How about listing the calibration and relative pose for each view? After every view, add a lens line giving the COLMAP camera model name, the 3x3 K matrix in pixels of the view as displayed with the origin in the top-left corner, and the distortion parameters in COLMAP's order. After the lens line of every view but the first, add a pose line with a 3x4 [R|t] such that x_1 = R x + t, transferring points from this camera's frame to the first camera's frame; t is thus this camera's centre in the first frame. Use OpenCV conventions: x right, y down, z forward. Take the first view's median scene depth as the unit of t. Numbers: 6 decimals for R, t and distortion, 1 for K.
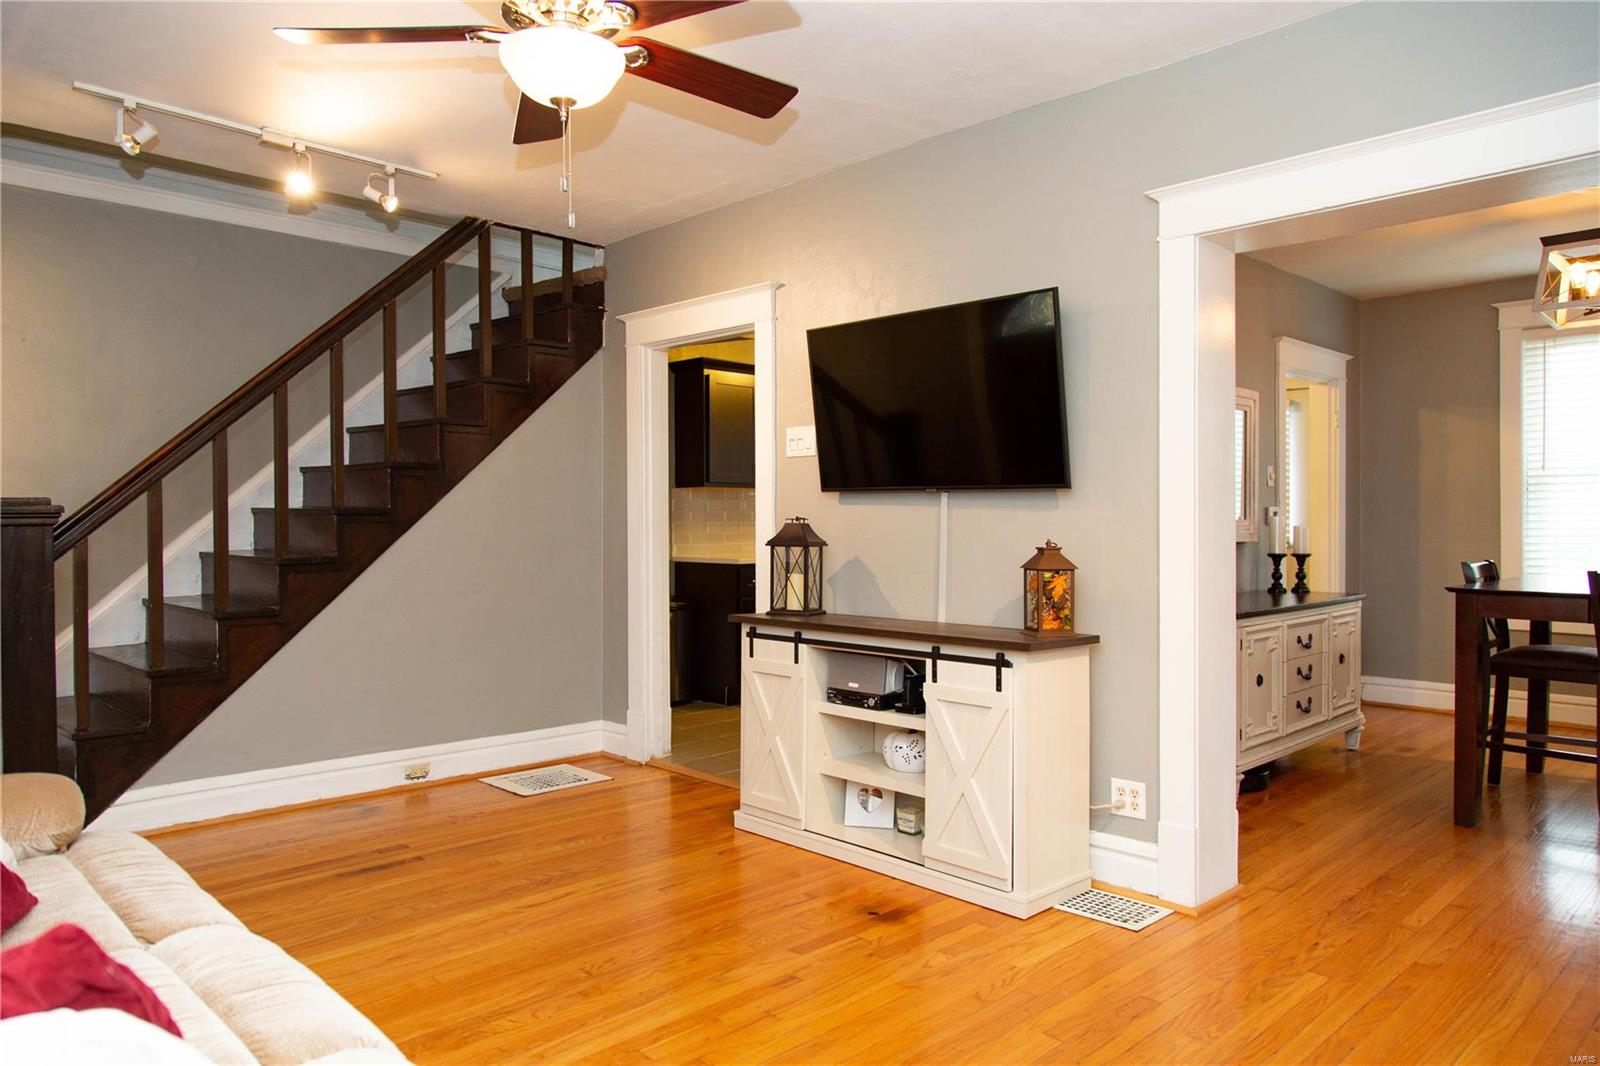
lens RADIAL K [[1061.9, 0, 780.2], [0, 1061.9, 529.4], [0, 0, 1]] dist [0.006593, 0.001067]
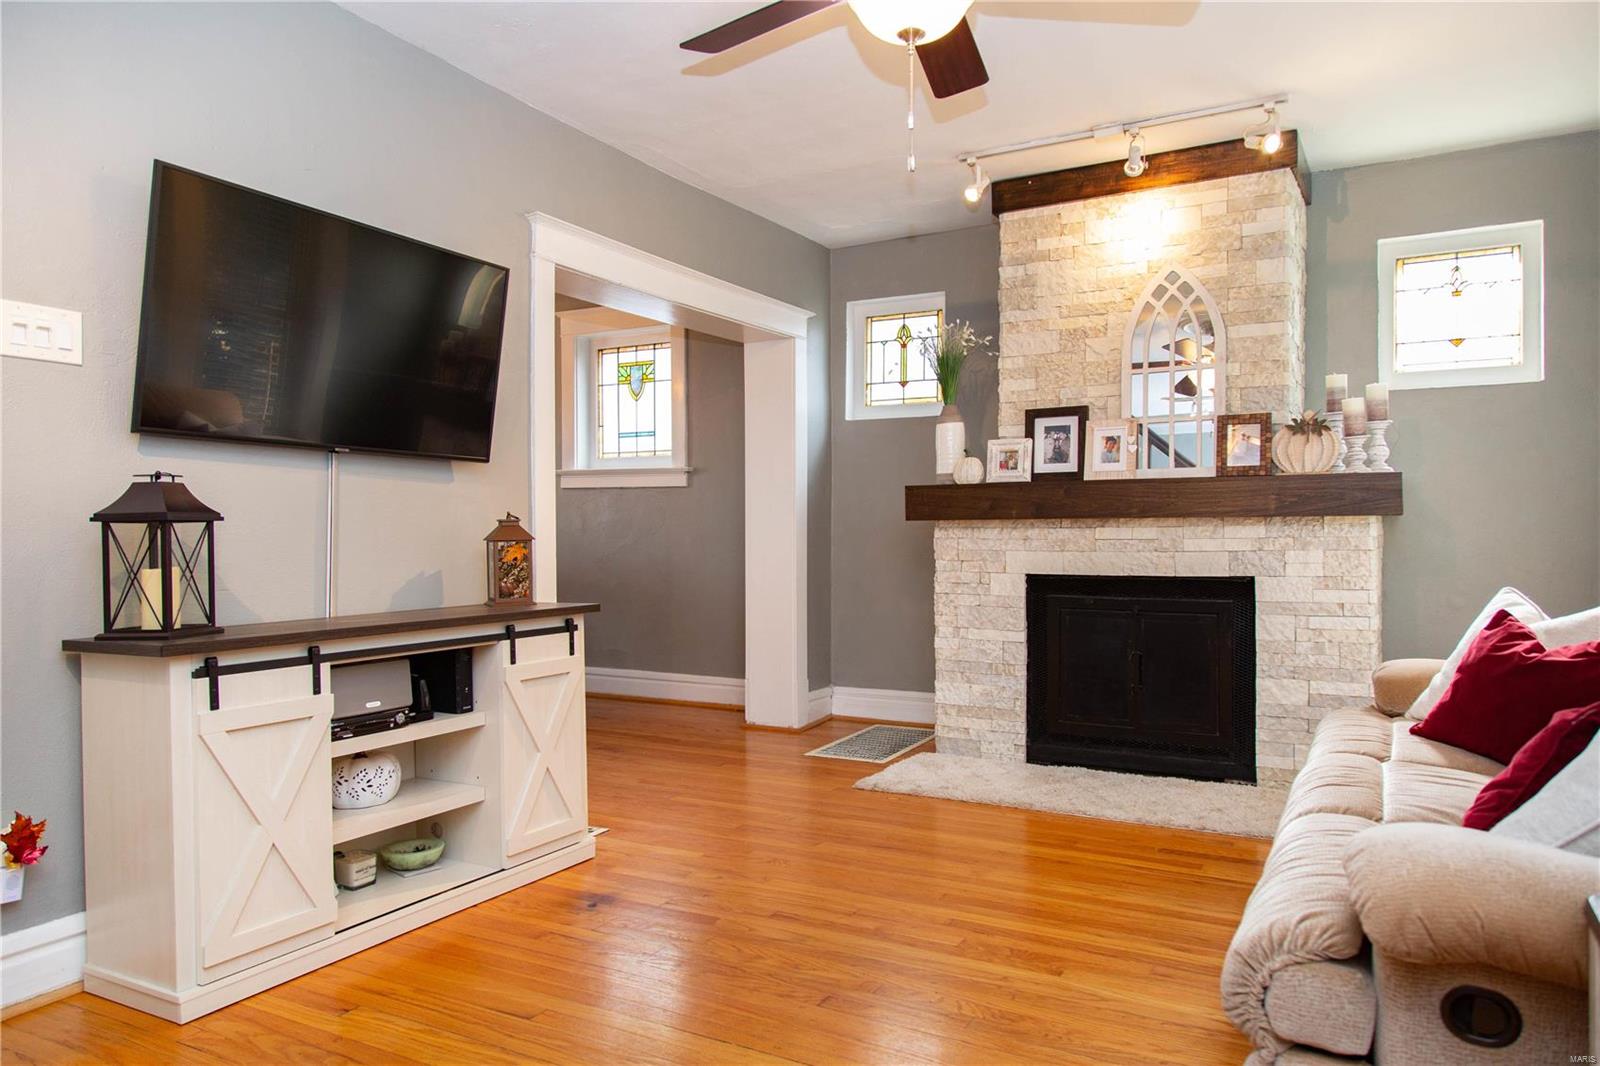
lens RADIAL K [[1045.1, 0, 791.4], [0, 1045.1, 528.4], [0, 0, 1]] dist [0.003753, 0.001687]
pose [[-0.291157, 0.001915, 0.956673, -0.601503], [0.009593, 0.999954, 0.000918, 0.020922], [-0.956627, 0.009444, -0.291162, 0.778688]]
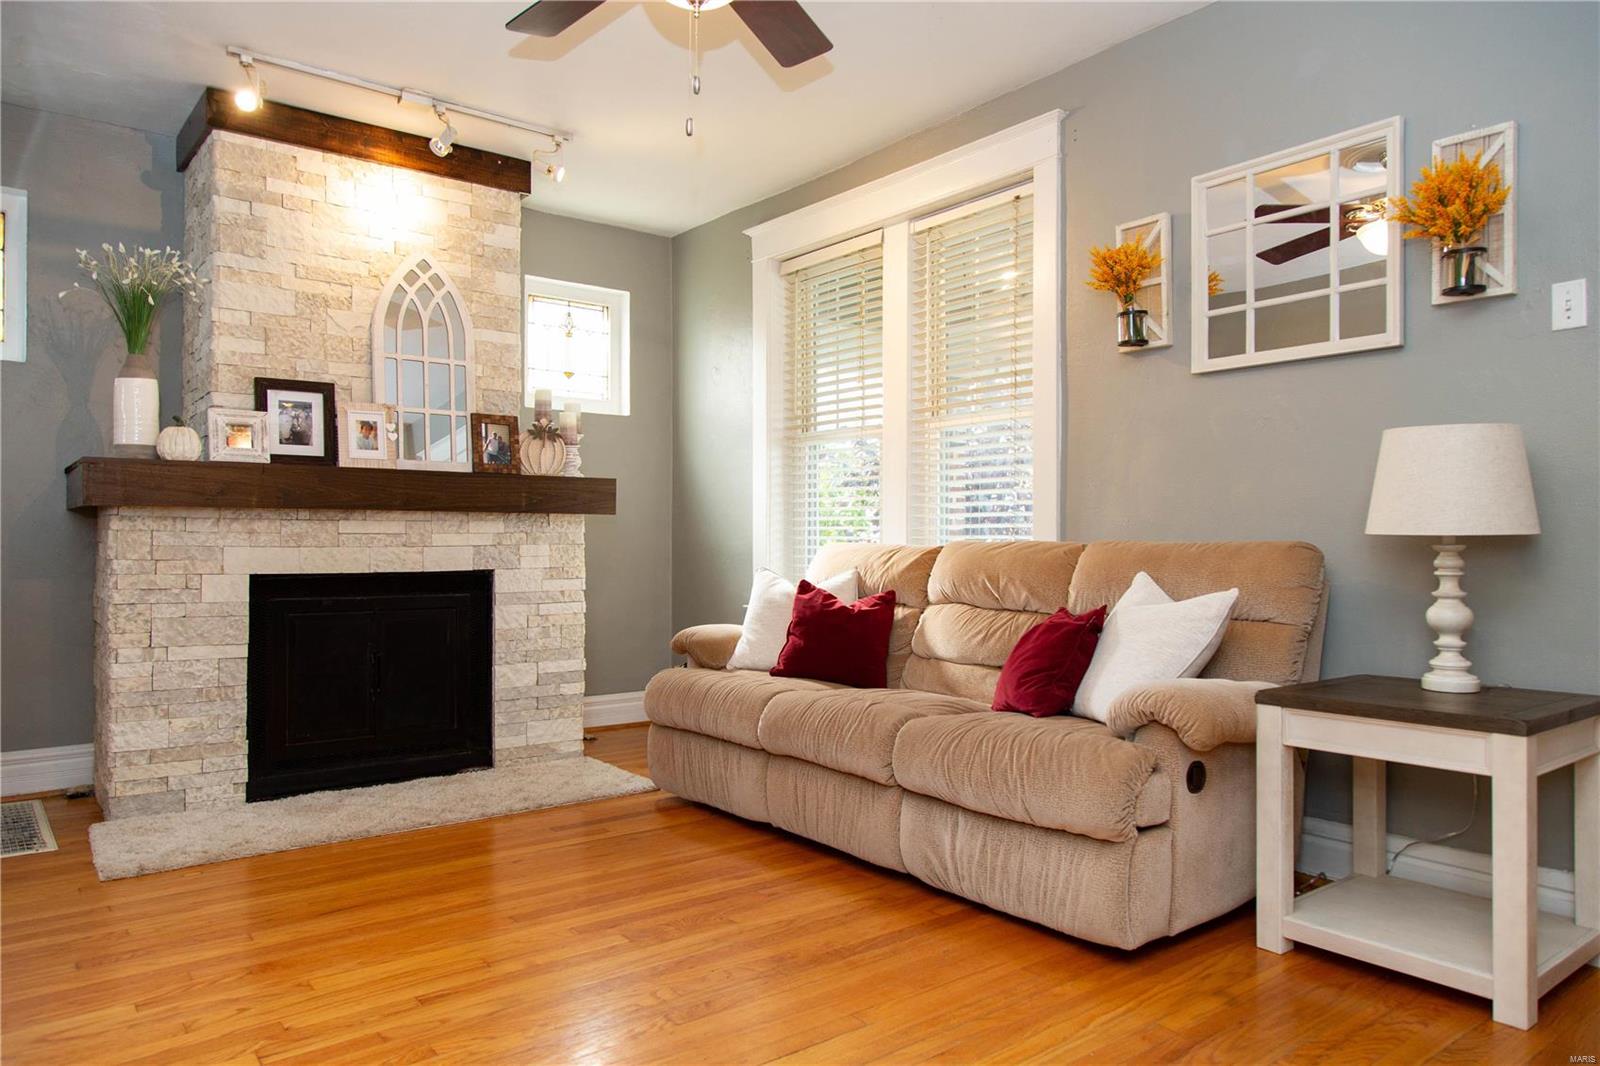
lens RADIAL K [[1056.2, 0, 802.2], [0, 1056.2, 538.0], [0, 0, 1]] dist [0.003556, 0.002222]
pose [[-0.994091, 0.001560, 0.108541, -0.227328], [0.001223, 0.999994, -0.003169, 0.042364], [-0.108545, -0.003017, -0.994087, 1.067959]]
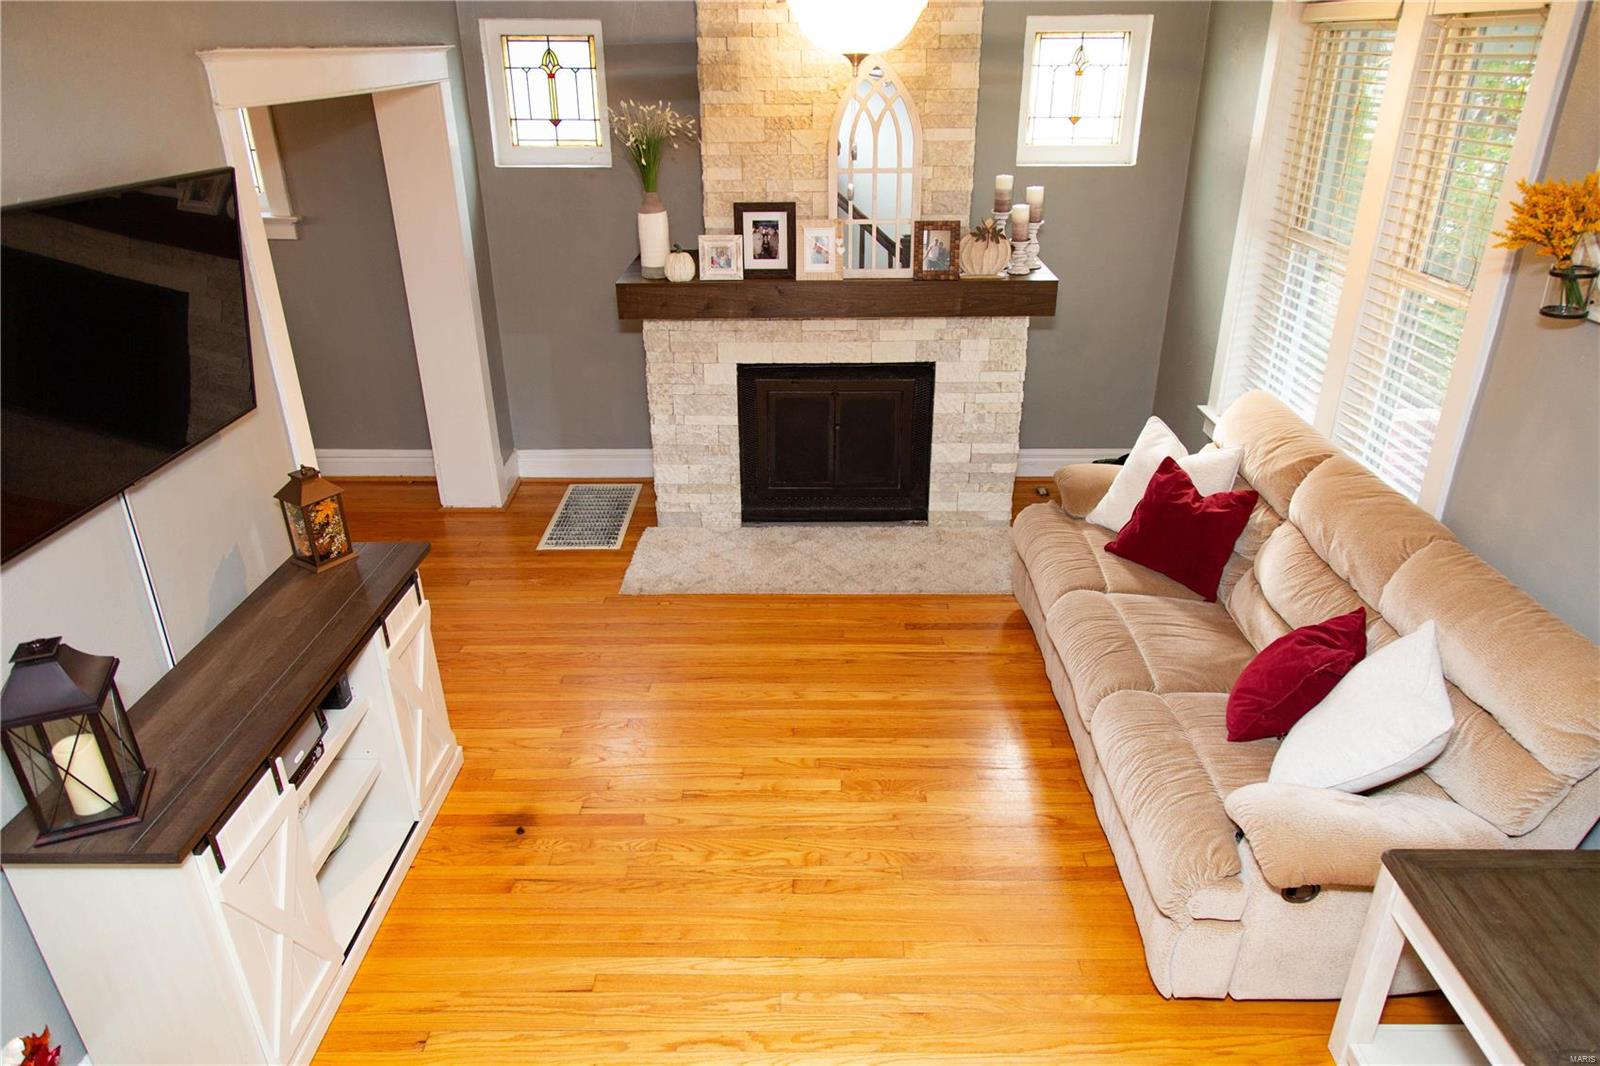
lens RADIAL K [[1032.0, 0, 800.8], [0, 1032.0, 541.9], [0, 0, 1]] dist [-0.000573, 0.001223]
pose [[-0.707991, -0.294708, 0.641791, -0.476682], [0.011576, 0.903803, 0.427793, -0.222076], [-0.706126, 0.310303, -0.636473, 0.953950]]
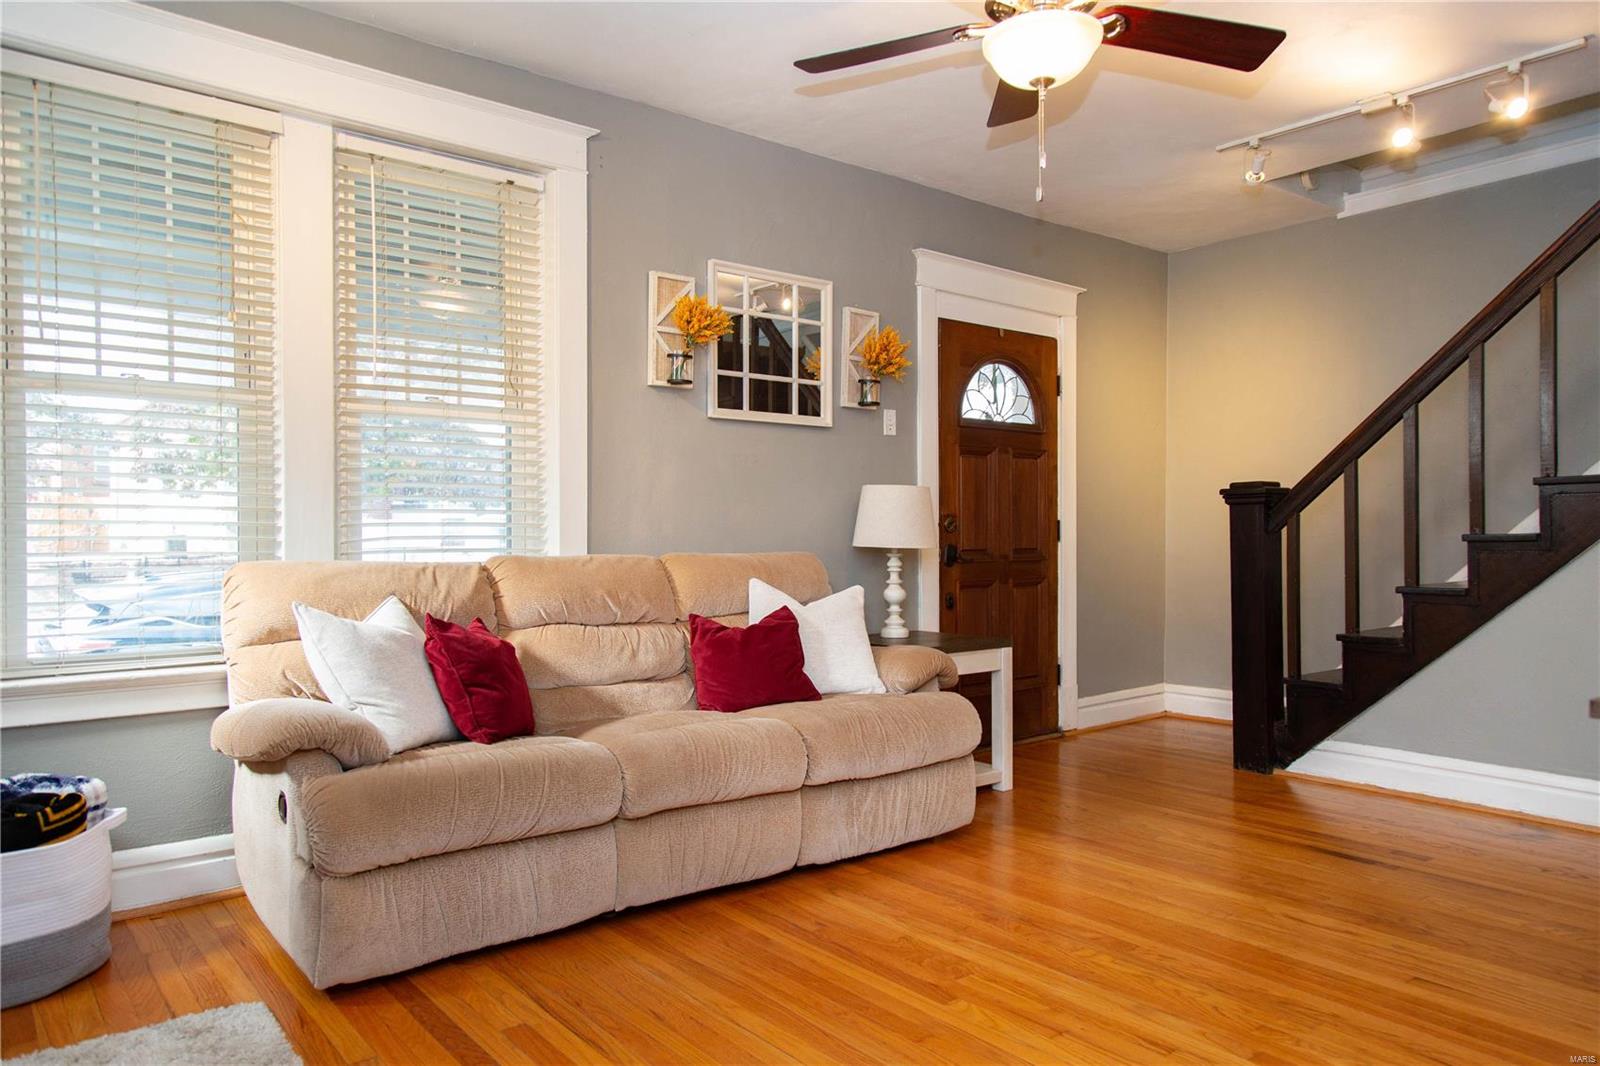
lens RADIAL K [[1096.4, 0, 803.6], [0, 1096.4, 529.3], [0, 0, 1]] dist [0.013530, 0.001939]
pose [[-0.091743, -0.002139, -0.995780, 0.504842], [-0.002210, 0.999996, -0.001944, 0.024668], [0.995780, 0.002022, -0.091748, 0.482278]]
